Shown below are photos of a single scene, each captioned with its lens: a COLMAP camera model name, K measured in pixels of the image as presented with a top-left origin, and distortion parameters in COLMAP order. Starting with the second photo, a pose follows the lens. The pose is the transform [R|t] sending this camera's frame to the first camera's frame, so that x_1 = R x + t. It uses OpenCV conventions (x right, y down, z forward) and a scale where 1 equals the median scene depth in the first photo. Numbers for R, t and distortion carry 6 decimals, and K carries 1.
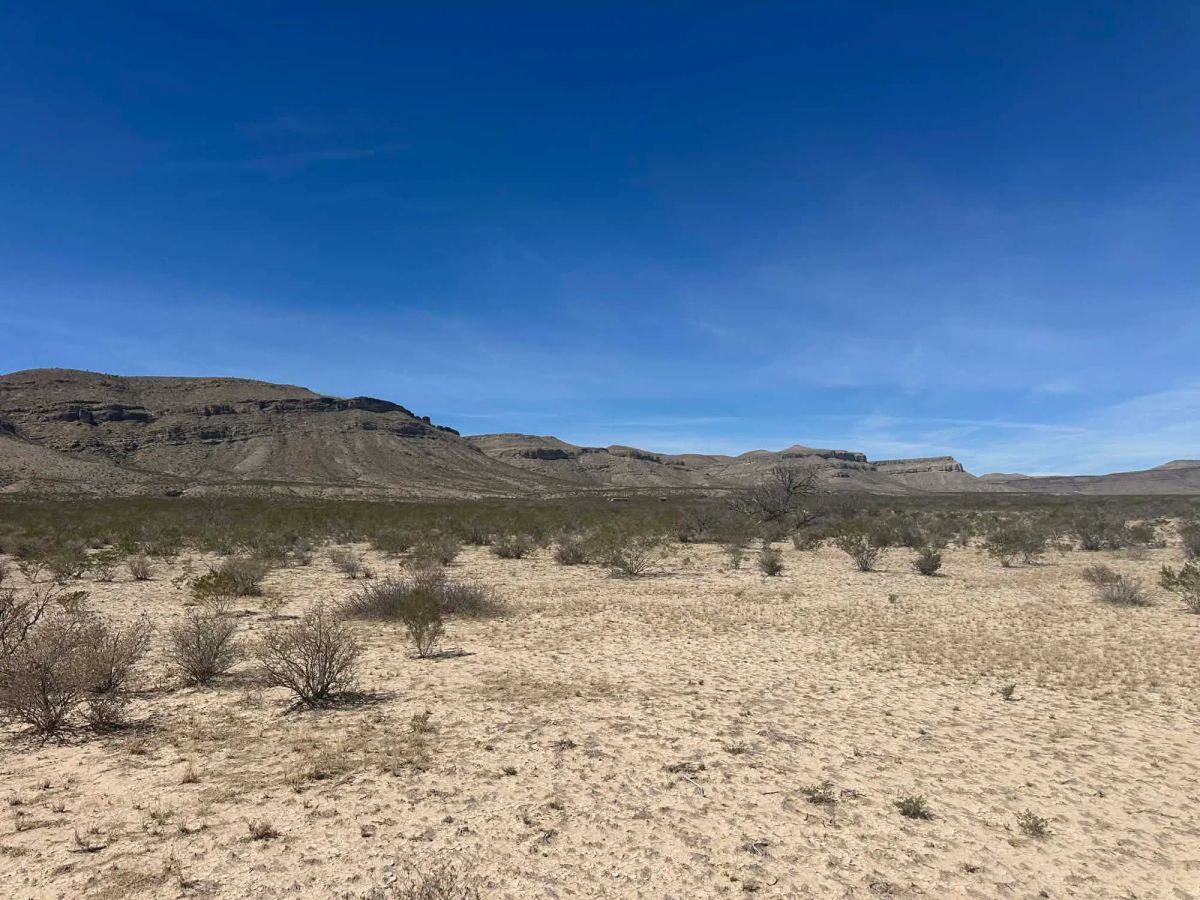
lens RADIAL K [[838.0, 0, 600.0], [0, 838.0, 450.0], [0, 0, 1]] dist [0.042240, -0.052775]
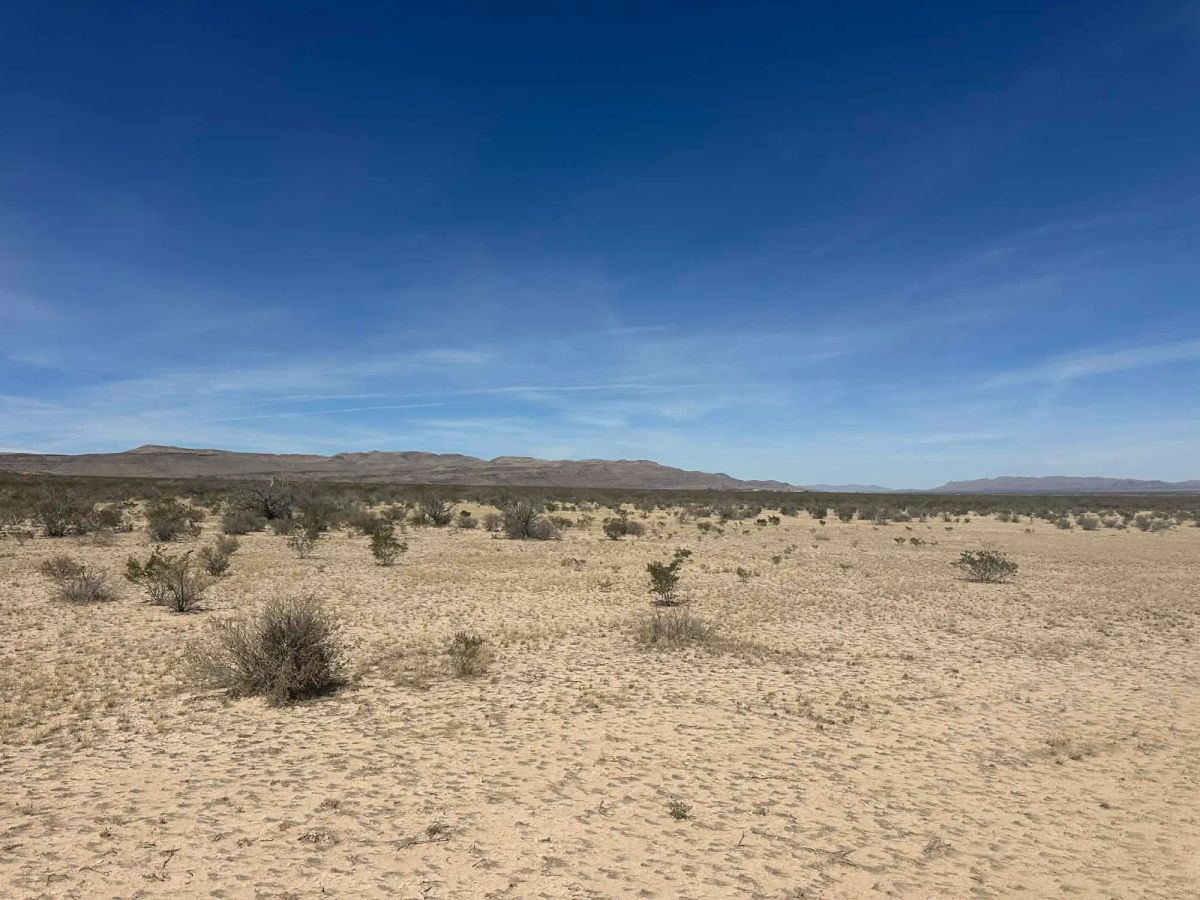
lens RADIAL K [[841.5, 0, 602.0], [0, 841.5, 422.1], [0, 0, 1]] dist [0.056366, -0.049062]
pose [[0.462605, 0.089079, 0.882078, 0.065733], [-0.080365, 0.995057, -0.058341, -0.000875], [-0.882914, -0.043899, 0.467477, 0.115950]]
